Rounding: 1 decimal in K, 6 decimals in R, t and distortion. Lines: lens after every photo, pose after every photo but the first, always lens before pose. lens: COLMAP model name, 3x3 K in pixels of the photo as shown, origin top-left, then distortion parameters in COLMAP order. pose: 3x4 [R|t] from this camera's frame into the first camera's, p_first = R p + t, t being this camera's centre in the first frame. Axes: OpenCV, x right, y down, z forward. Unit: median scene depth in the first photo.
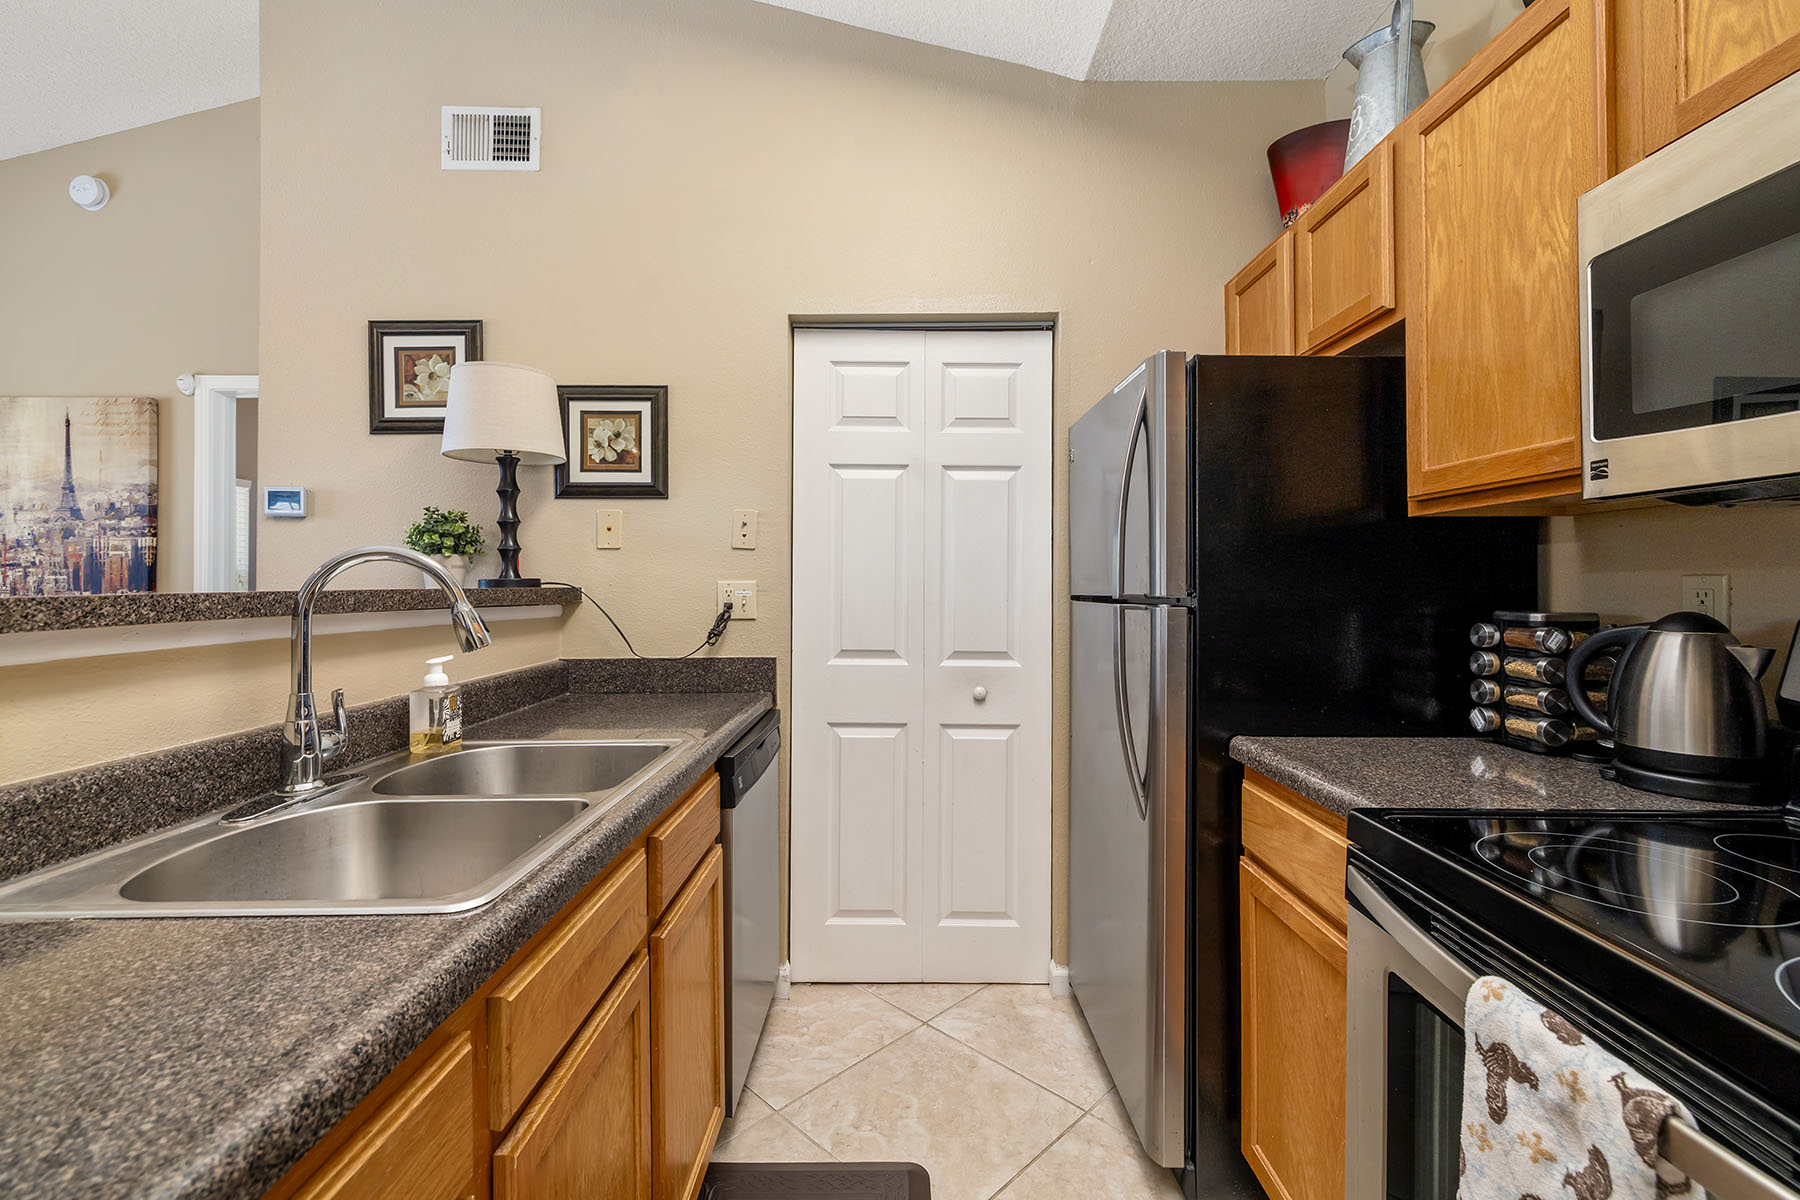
lens RADIAL K [[765.5, 0, 899.3], [0, 765.5, 578.4], [0, 0, 1]] dist [-0.001666, 0.000429]
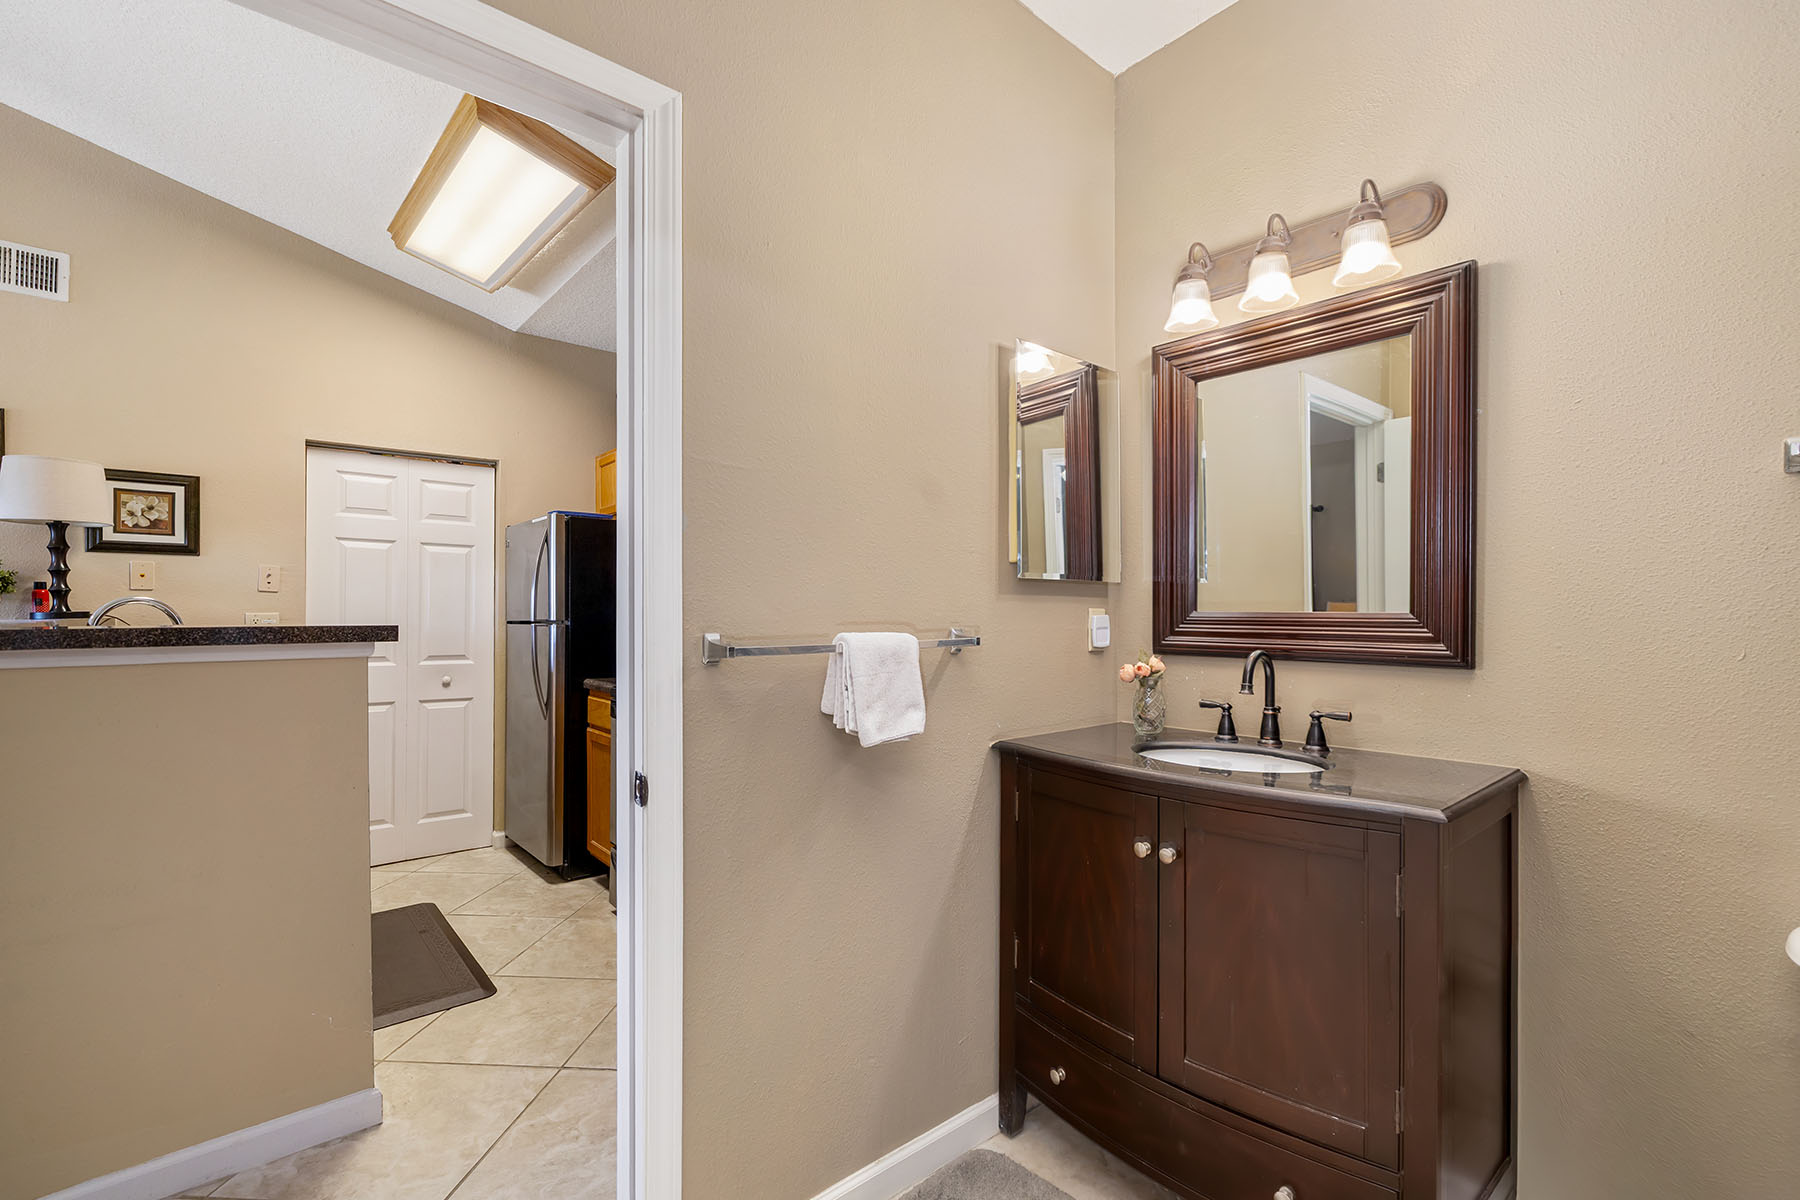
lens RADIAL K [[784.6, 0, 905.4], [0, 784.6, 612.2], [0, 0, 1]] dist [-0.000371, 0.000079]
pose [[0.757737, 0.001028, 0.652559, -0.383286], [-0.003710, 0.999989, 0.002733, -0.010735], [-0.652550, -0.004492, 0.757733, -1.438048]]
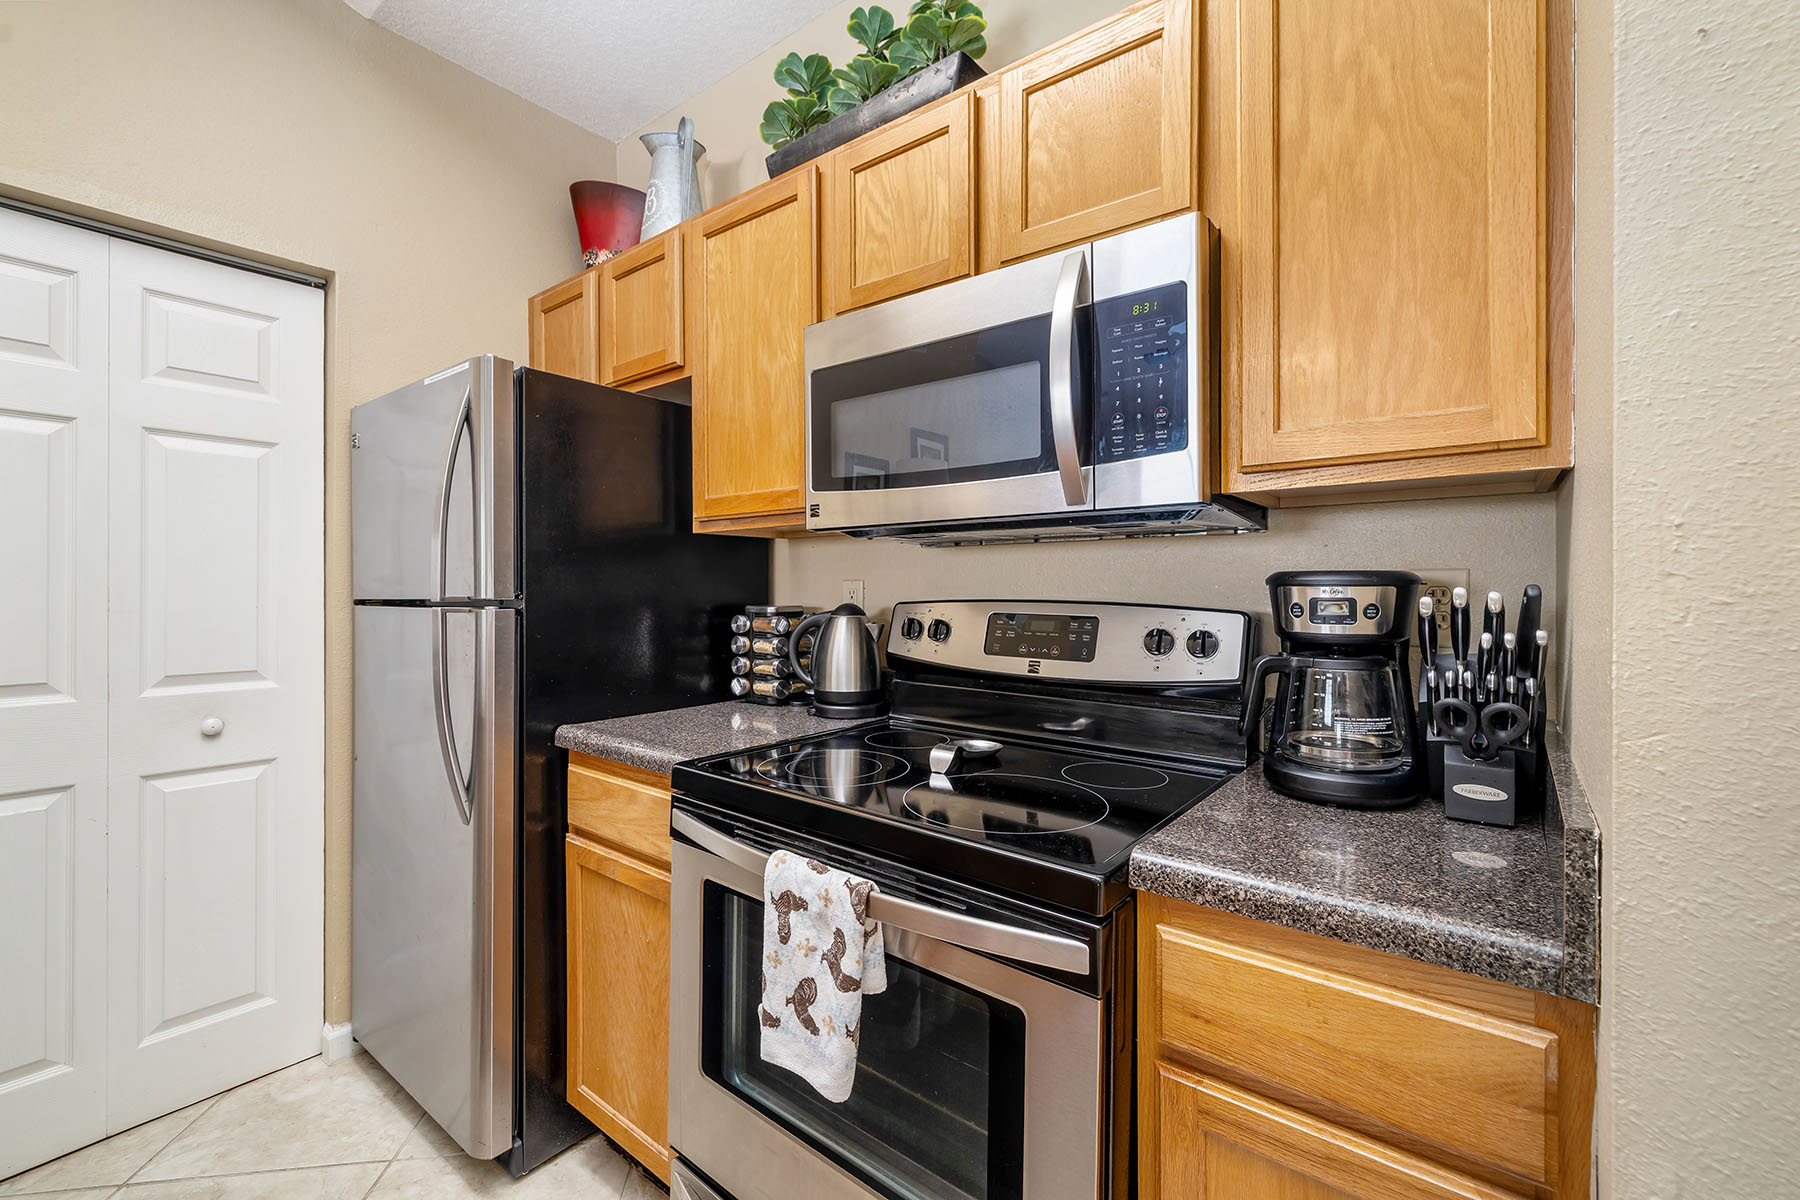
lens RADIAL K [[749.5, 0, 897.1], [0, 749.5, 589.1], [0, 0, 1]] dist [-0.000946, -0.000171]
pose [[0.614324, -0.003489, 0.789046, -0.102809], [-0.004438, 0.999959, 0.007877, 0.000847], [-0.789041, -0.008341, 0.614284, -0.031016]]
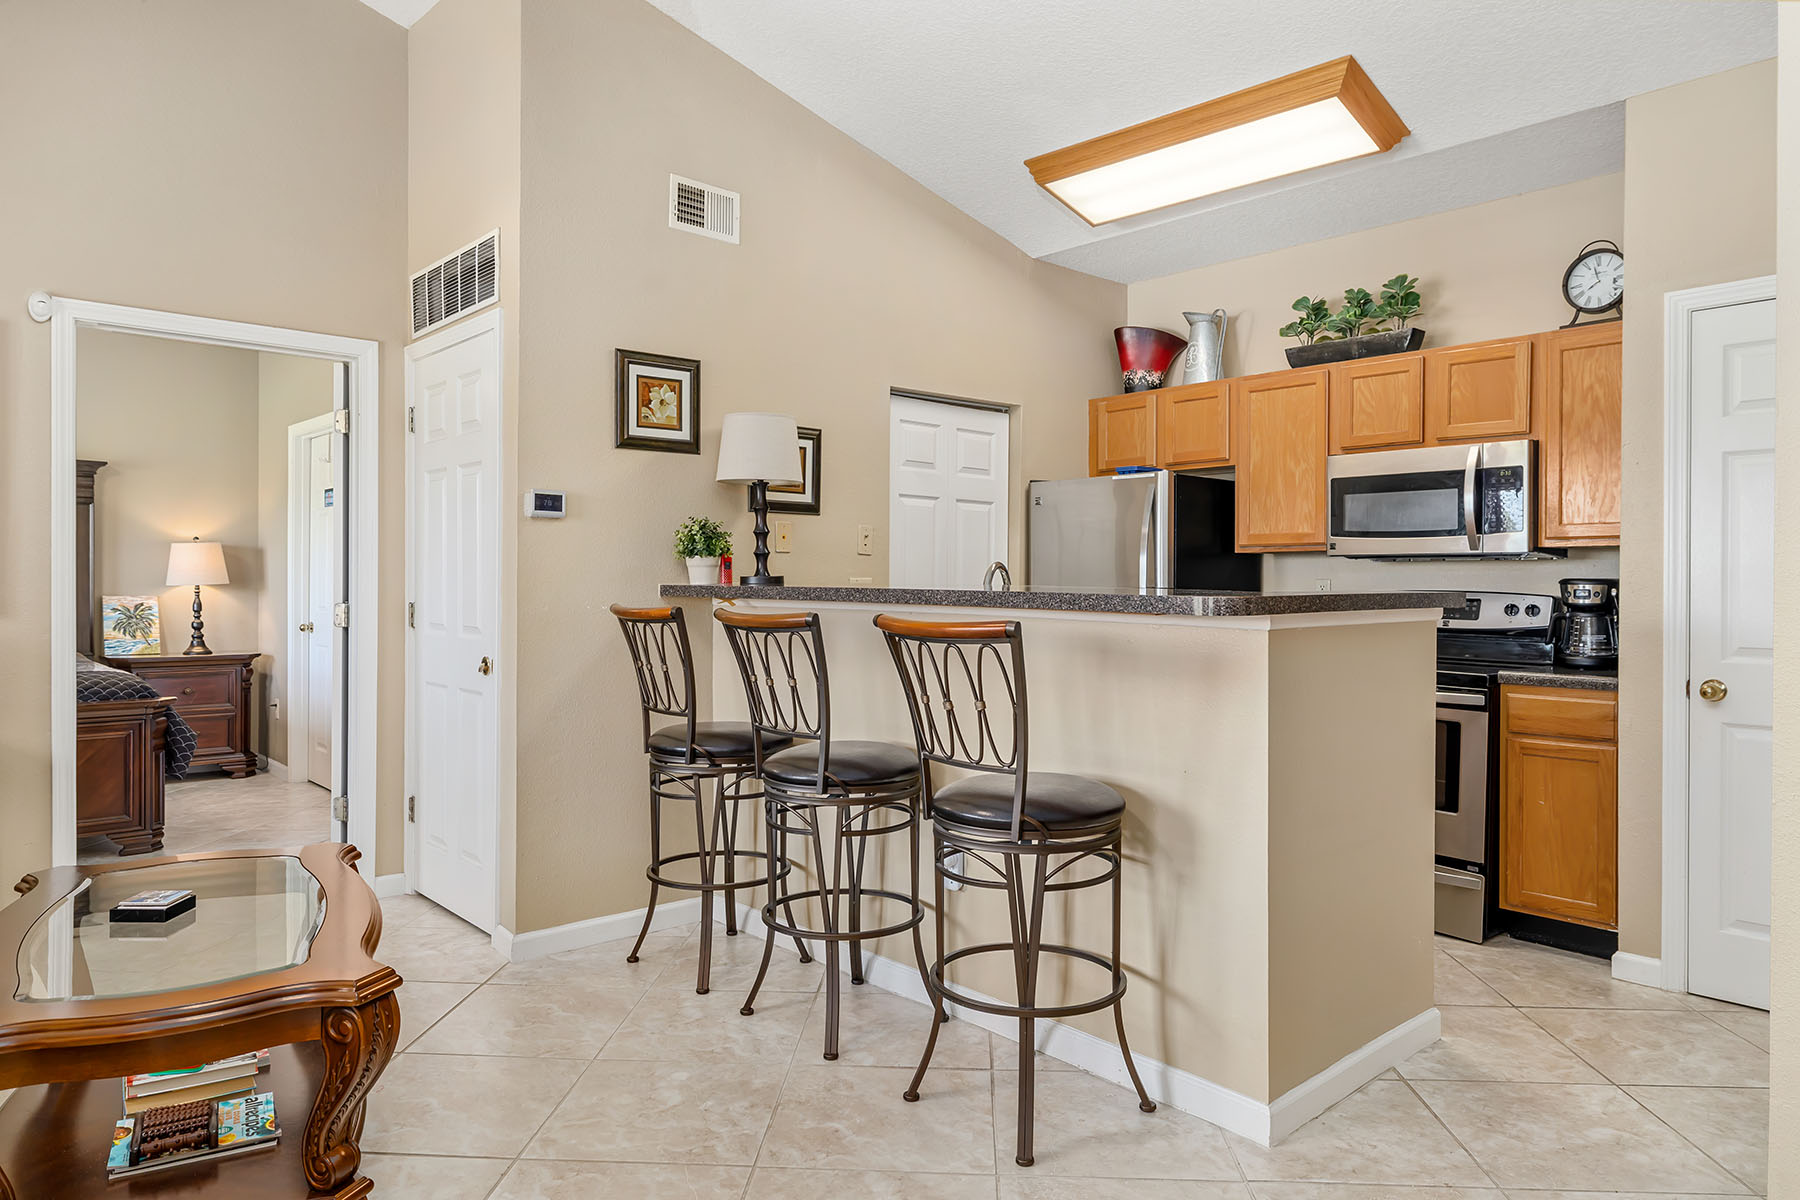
lens RADIAL K [[1136.0, 0, 898.4], [0, 1136.0, 586.7], [0, 0, 1]] dist [0.001616, 0.001290]
pose [[0.741877, 0.000123, 0.670536, -2.235570], [-0.010277, 0.999885, 0.011187, -0.006598], [-0.670457, -0.015191, 0.741793, -0.802355]]
